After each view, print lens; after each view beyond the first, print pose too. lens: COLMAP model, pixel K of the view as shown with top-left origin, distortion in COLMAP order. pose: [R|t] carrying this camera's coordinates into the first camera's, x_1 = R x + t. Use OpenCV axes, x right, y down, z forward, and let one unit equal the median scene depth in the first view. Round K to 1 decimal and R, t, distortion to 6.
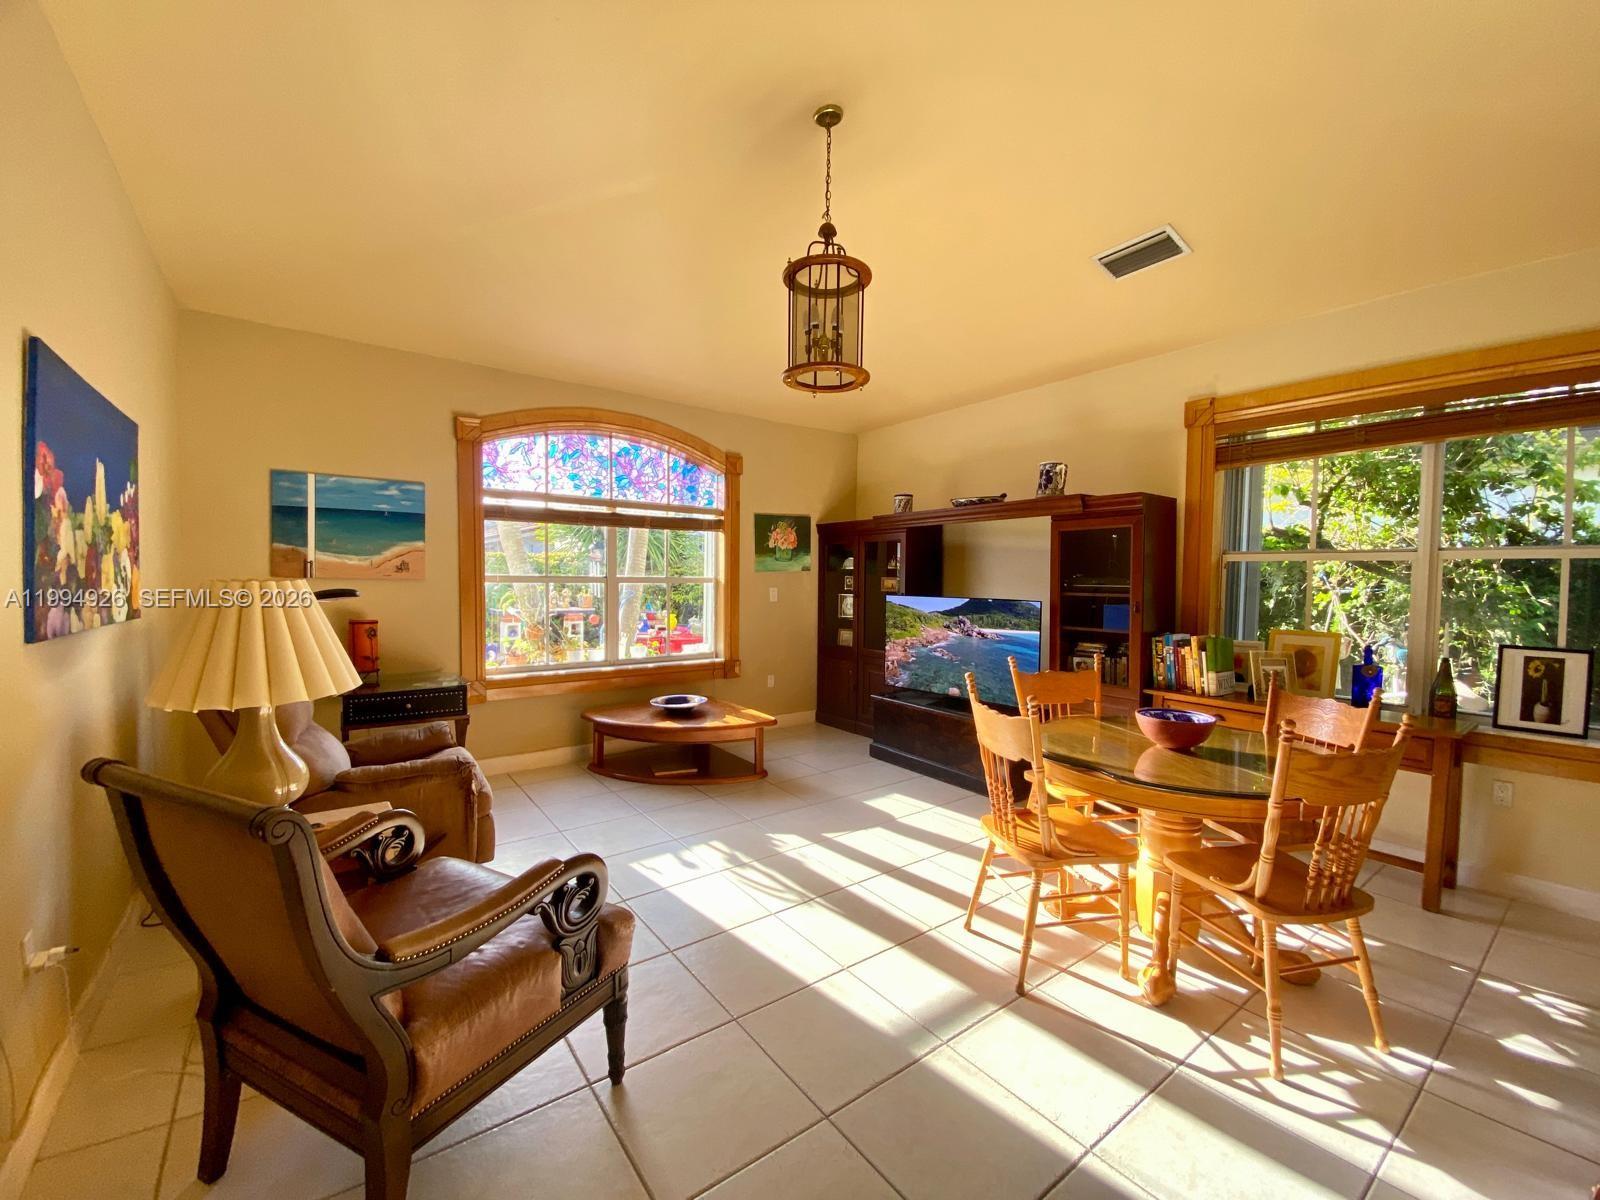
lens RADIAL K [[647.1, 0, 800.0], [0, 647.1, 600.0], [0, 0, 1]] dist [0.018717, -0.023372]
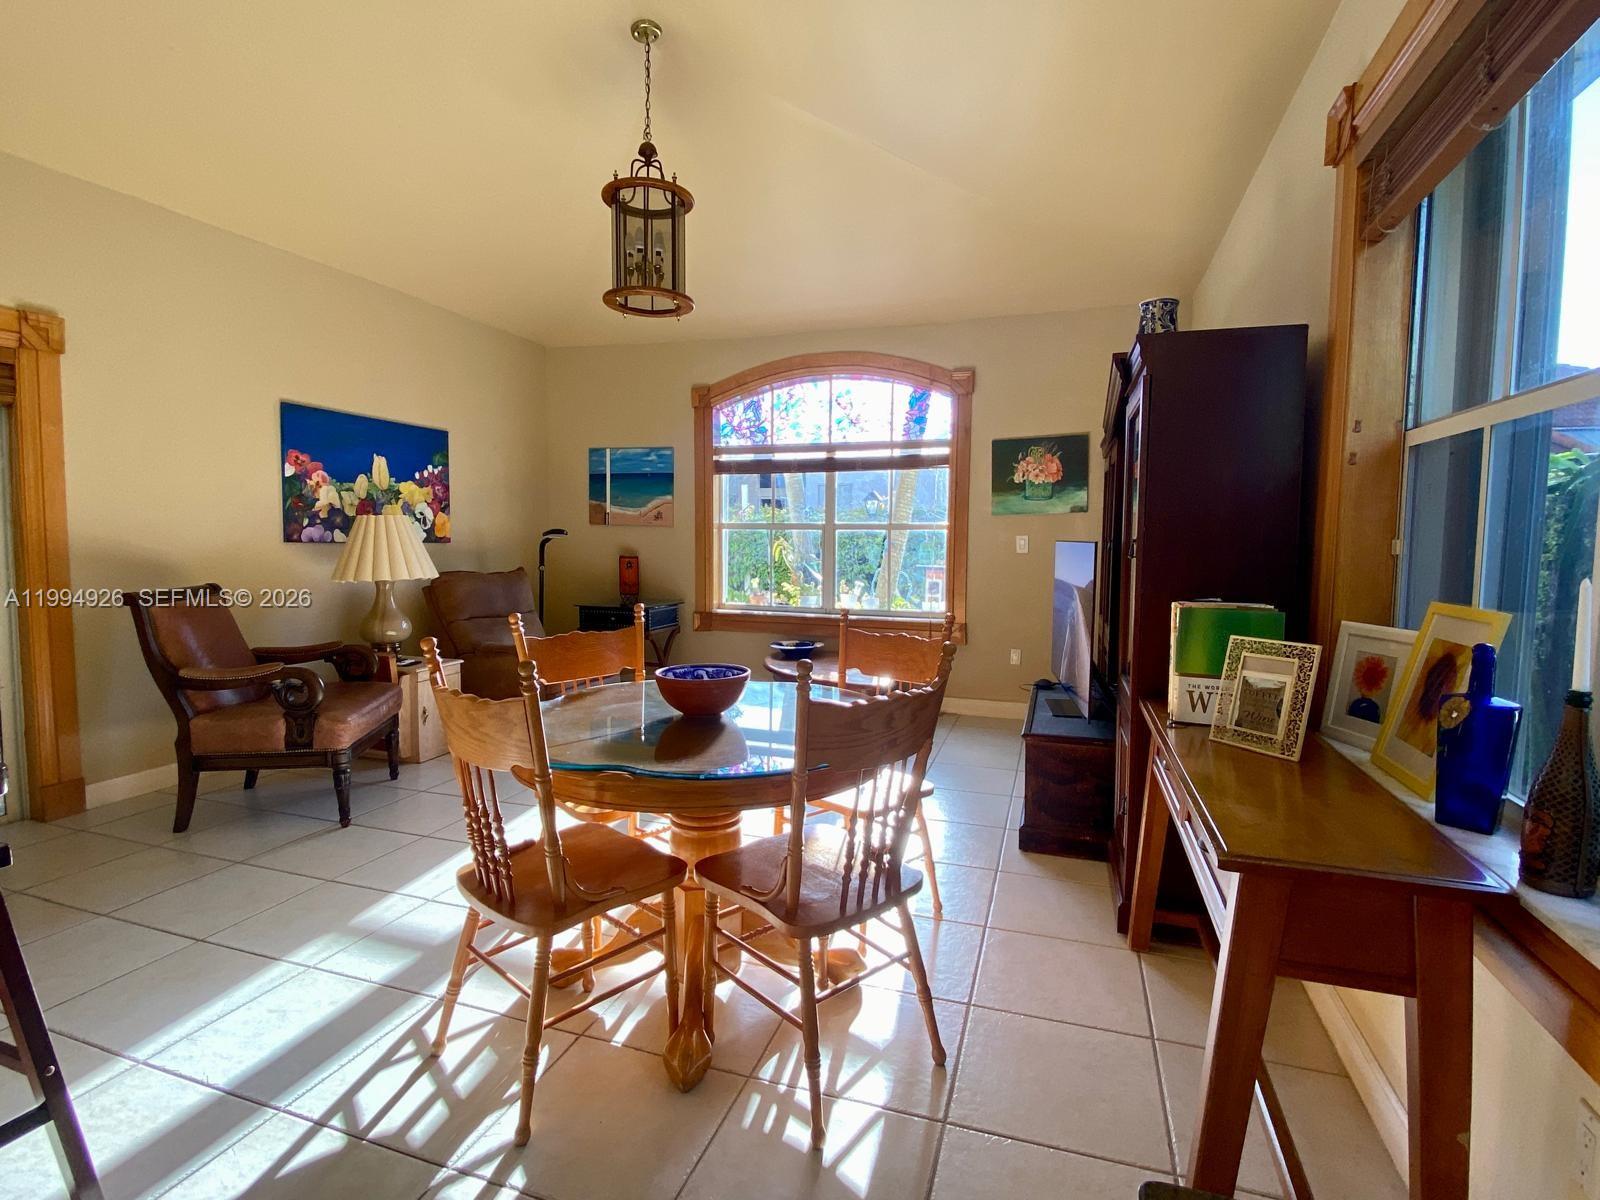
lens RADIAL K [[786.4, 0, 800.0], [0, 786.4, 600.0], [0, 0, 1]] dist [0.064538, -0.043840]
pose [[0.553797, 0.058138, -0.830620, 0.779840], [-0.033736, 0.998307, 0.047382, 0.028426], [0.831968, 0.001782, 0.554820, 0.350637]]
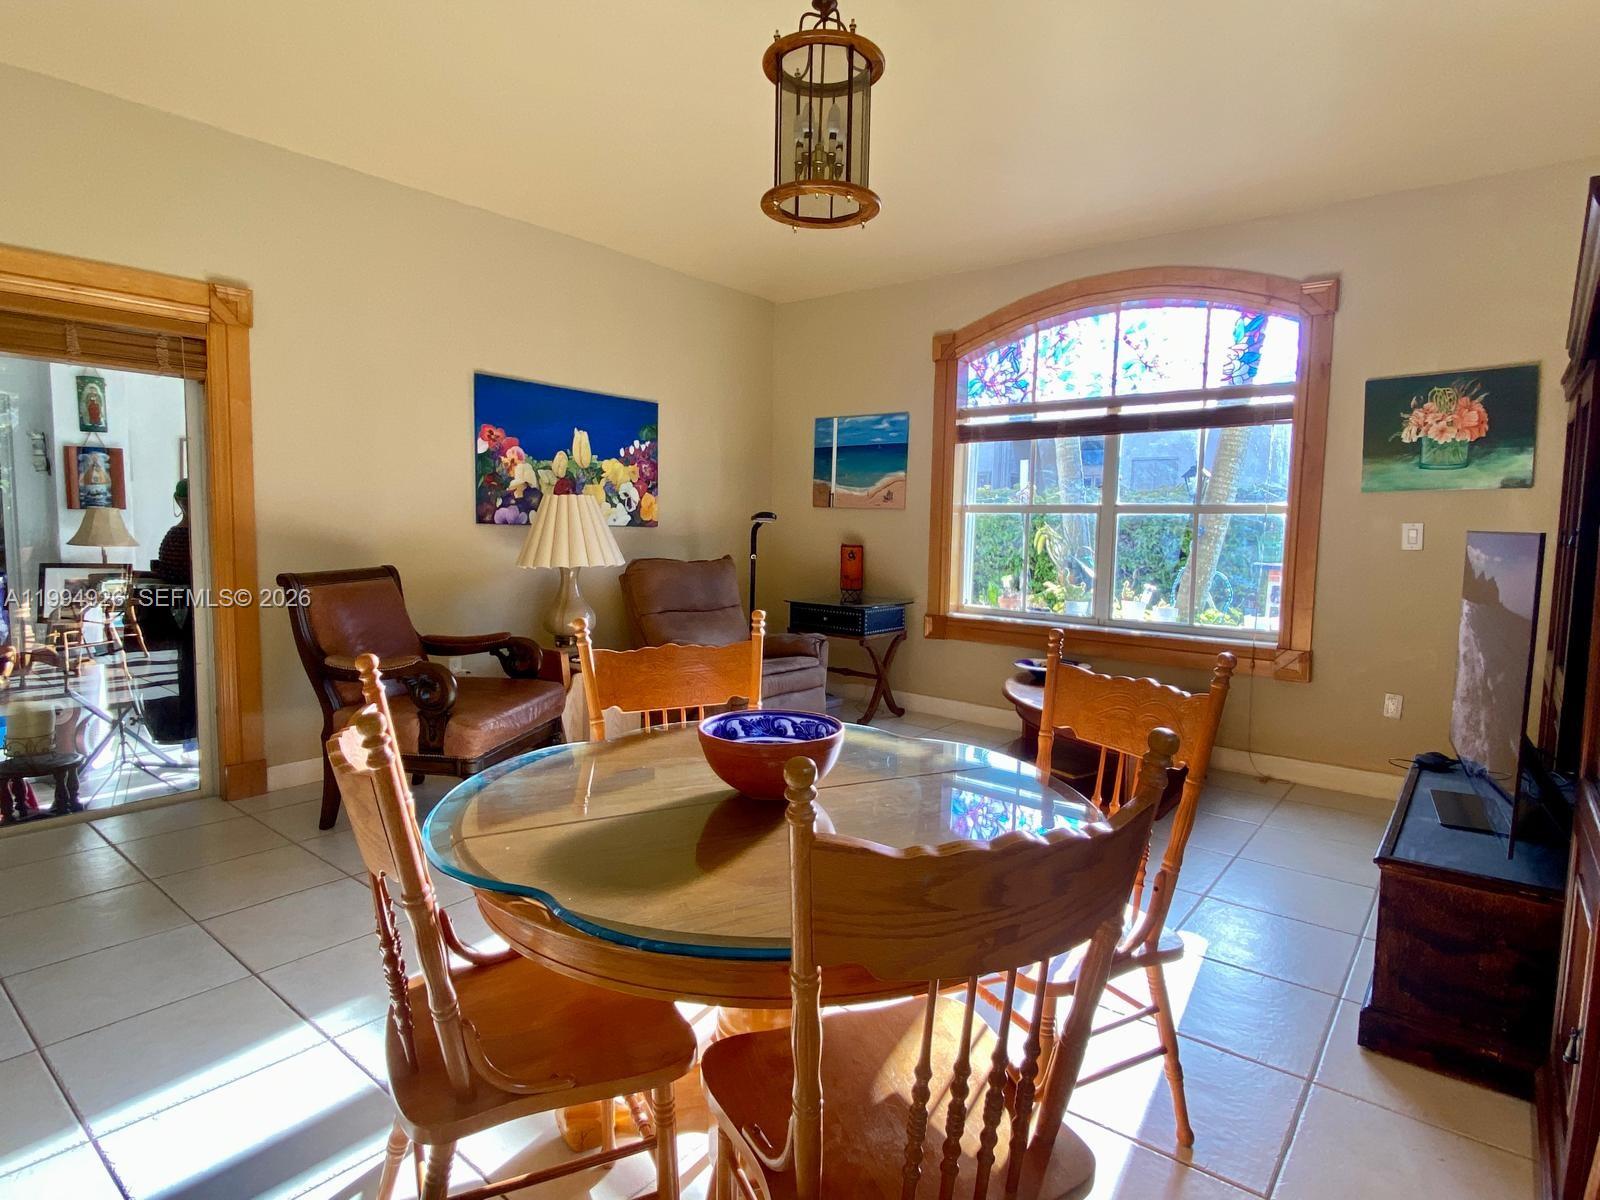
lens RADIAL K [[864.3, 0, 800.0], [0, 864.3, 600.0], [0, 0, 1]] dist [0.060778, -0.058670]
pose [[0.233239, 0.080430, -0.969088, 0.673499], [-0.052574, 0.996159, 0.070023, 0.023149], [0.970997, 0.034617, 0.236572, 0.503040]]
